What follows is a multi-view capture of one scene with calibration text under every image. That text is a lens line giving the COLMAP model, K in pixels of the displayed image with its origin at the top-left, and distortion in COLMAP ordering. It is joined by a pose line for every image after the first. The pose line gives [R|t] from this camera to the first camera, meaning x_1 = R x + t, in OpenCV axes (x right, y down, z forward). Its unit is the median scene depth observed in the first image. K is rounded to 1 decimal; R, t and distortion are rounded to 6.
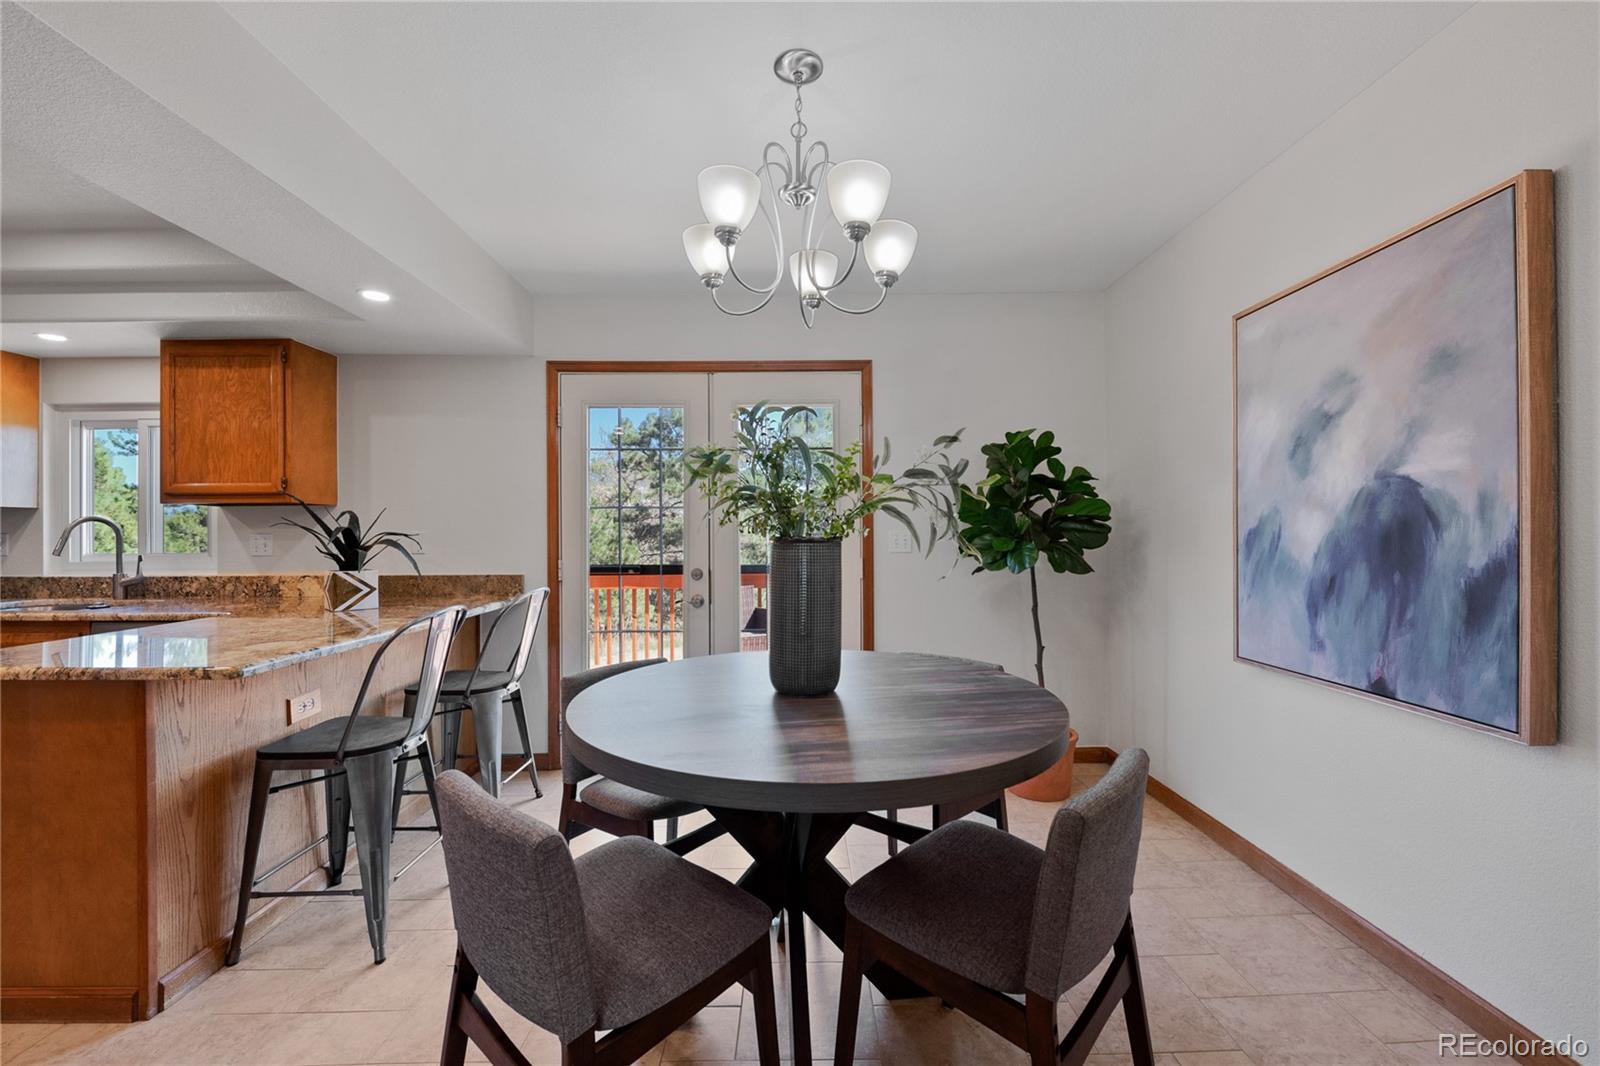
lens RADIAL K [[654.5, 0, 802.0], [0, 654.5, 535.9], [0, 0, 1]] dist [-0.001628, -0.001254]
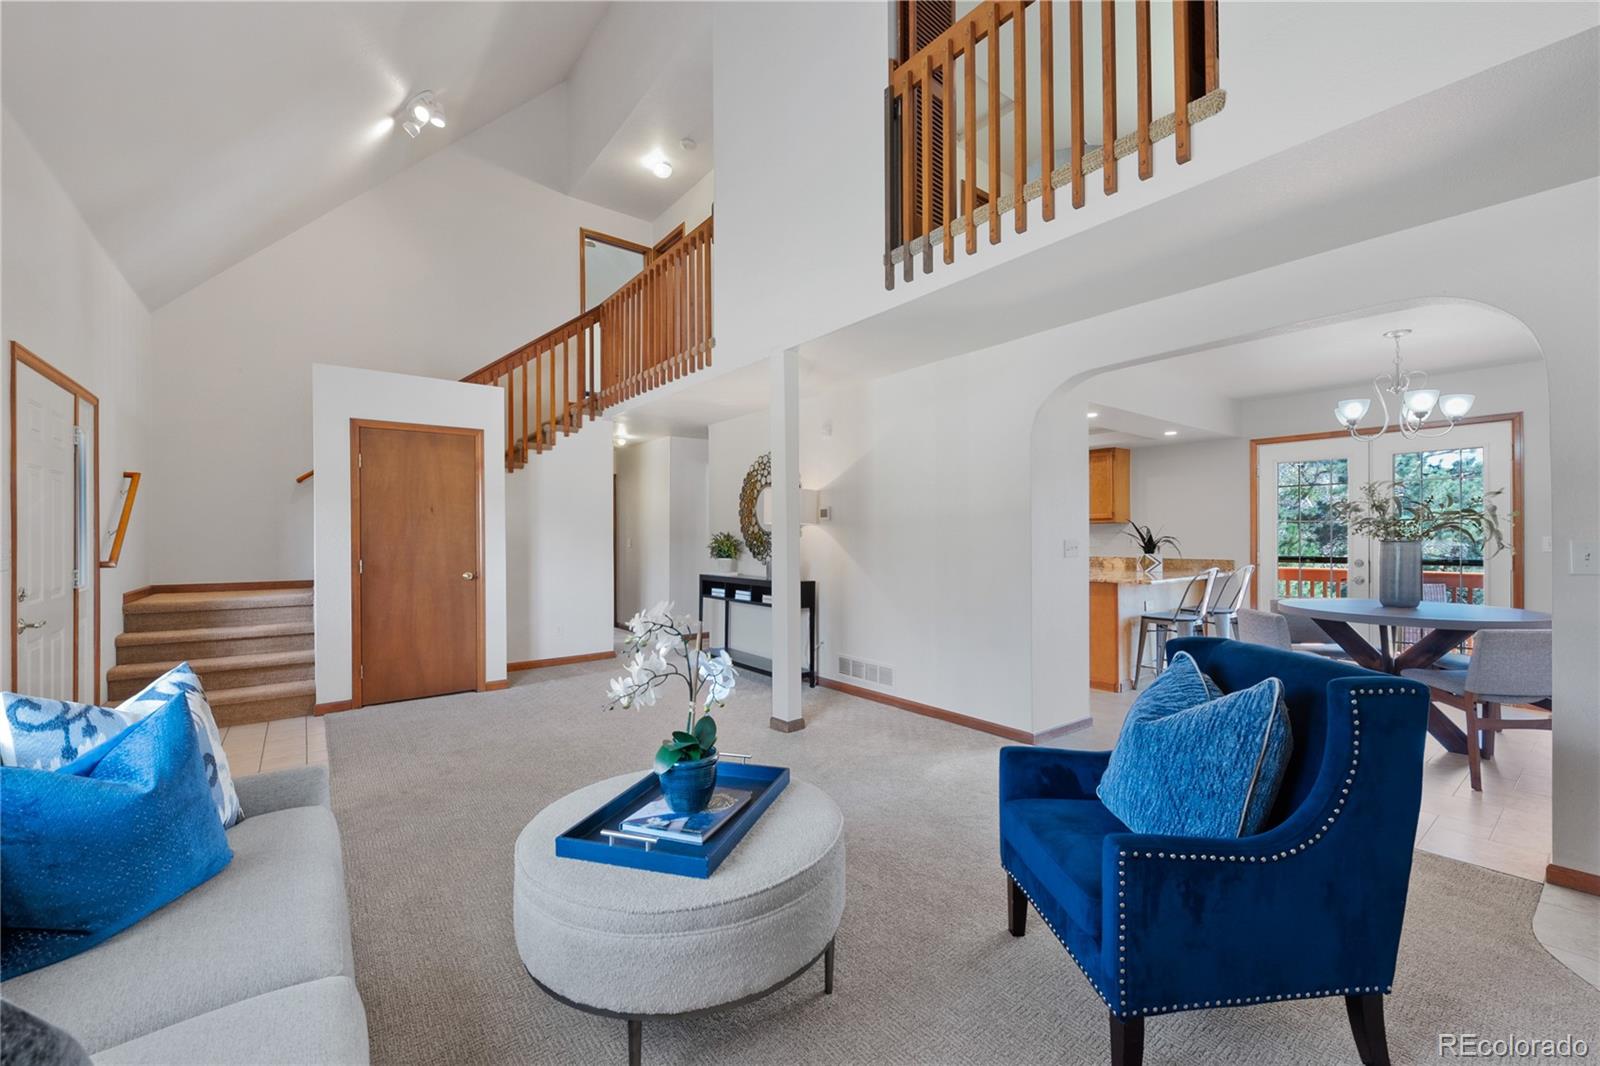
lens RADIAL K [[654.5, 0, 794.9], [0, 654.5, 536.5], [0, 0, 1]] dist [-0.001628, -0.001254]
pose [[0.602744, 0.001405, -0.797933, 0.320403], [-0.002961, 0.999996, -0.000476, -0.001195], [0.797929, 0.002649, 0.602746, -1.201274]]
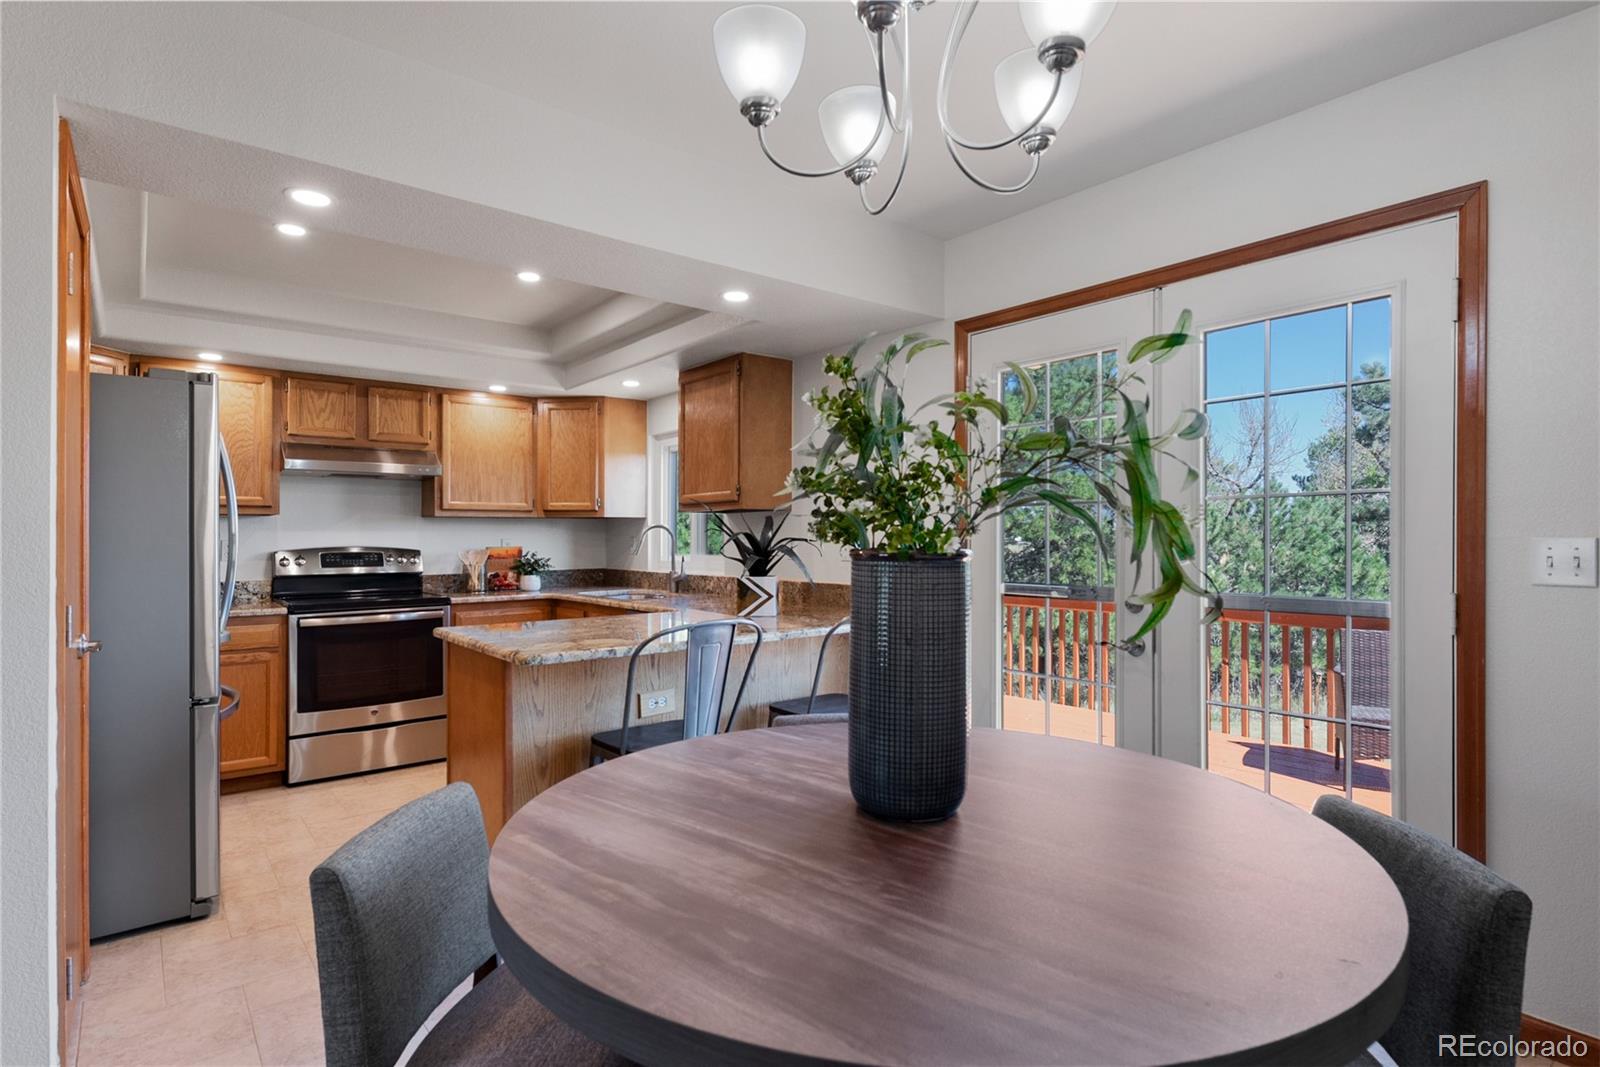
lens RADIAL K [[821.5, 0, 792.5], [0, 821.5, 537.4], [0, 0, 1]] dist [0.006614, 0.000445]
pose [[0.617486, 0.002862, -0.786577, 0.310706], [-0.005493, 0.999985, -0.000674, -0.005254], [0.786563, 0.004737, 0.617492, 0.262413]]
